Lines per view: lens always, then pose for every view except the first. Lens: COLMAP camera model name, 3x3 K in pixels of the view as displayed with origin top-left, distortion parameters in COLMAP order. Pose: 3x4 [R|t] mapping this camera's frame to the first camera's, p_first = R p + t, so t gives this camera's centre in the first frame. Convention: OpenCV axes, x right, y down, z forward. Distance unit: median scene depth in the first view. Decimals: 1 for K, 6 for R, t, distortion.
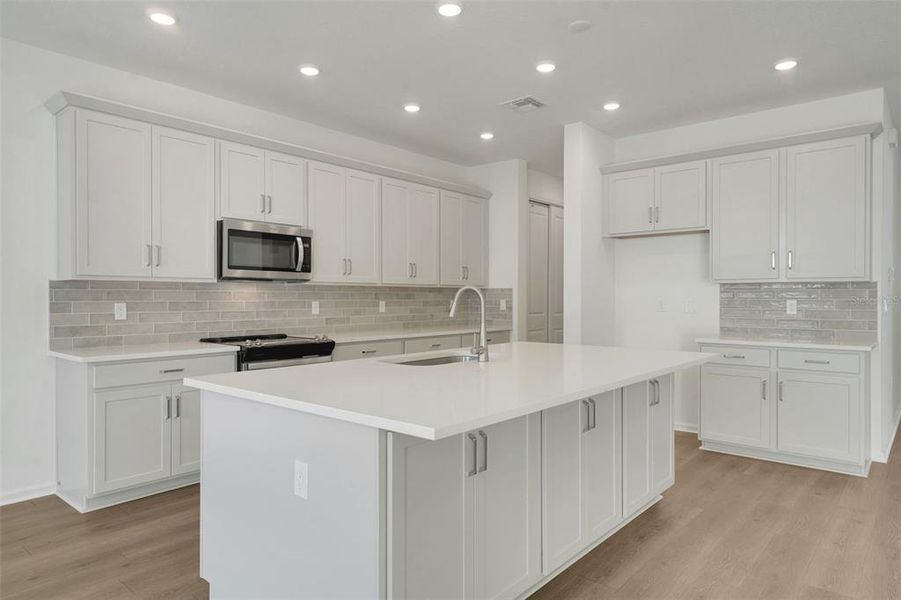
lens RADIAL K [[554.3, 0, 452.5], [0, 554.3, 297.6], [0, 0, 1]] dist [0.024693, -0.003798]
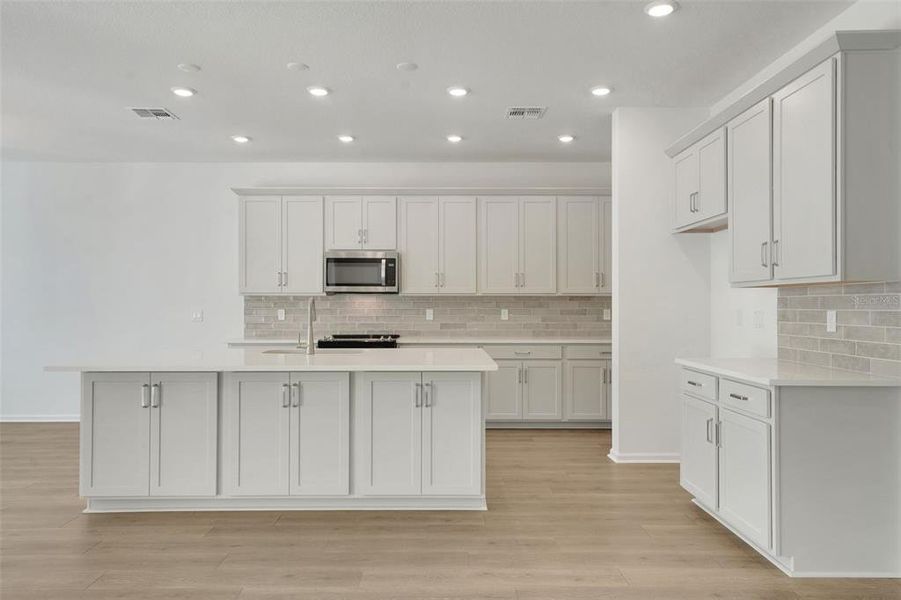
lens RADIAL K [[603.3, 0, 447.2], [0, 603.3, 302.5], [0, 0, 1]] dist [0.020199, 0.000649]
pose [[0.665302, -0.002625, -0.746570, 0.884630], [-0.000133, 0.999993, -0.003635, -0.003542], [0.746575, 0.002518, 0.665297, 0.184042]]
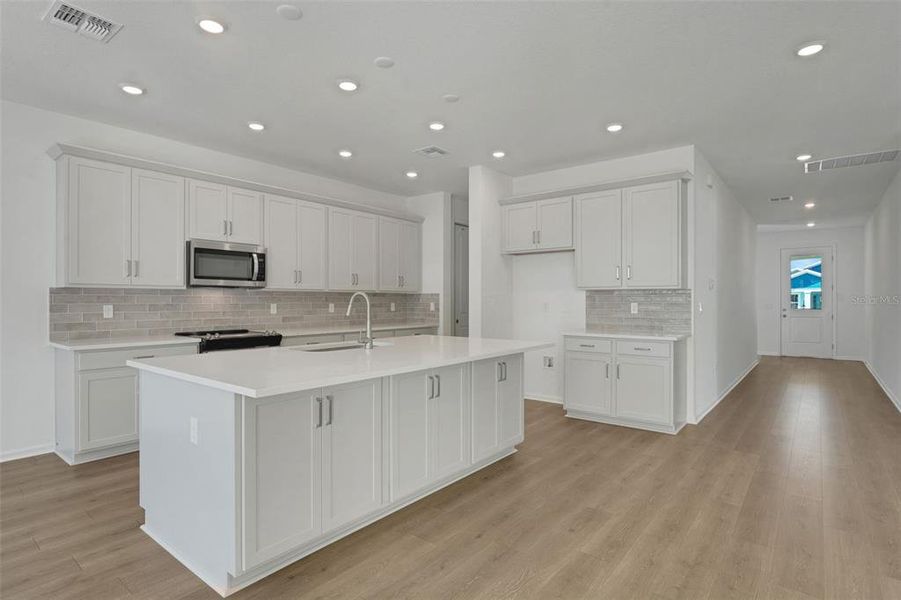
lens RADIAL K [[458.1, 0, 445.1], [0, 458.1, 299.6], [0, 0, 1]] dist [0.001171, -0.000132]
pose [[0.999556, 0.000395, 0.029799, 0.134026], [-0.000335, 0.999998, -0.002046, -0.000944], [-0.029800, 0.002035, 0.999554, -0.071539]]
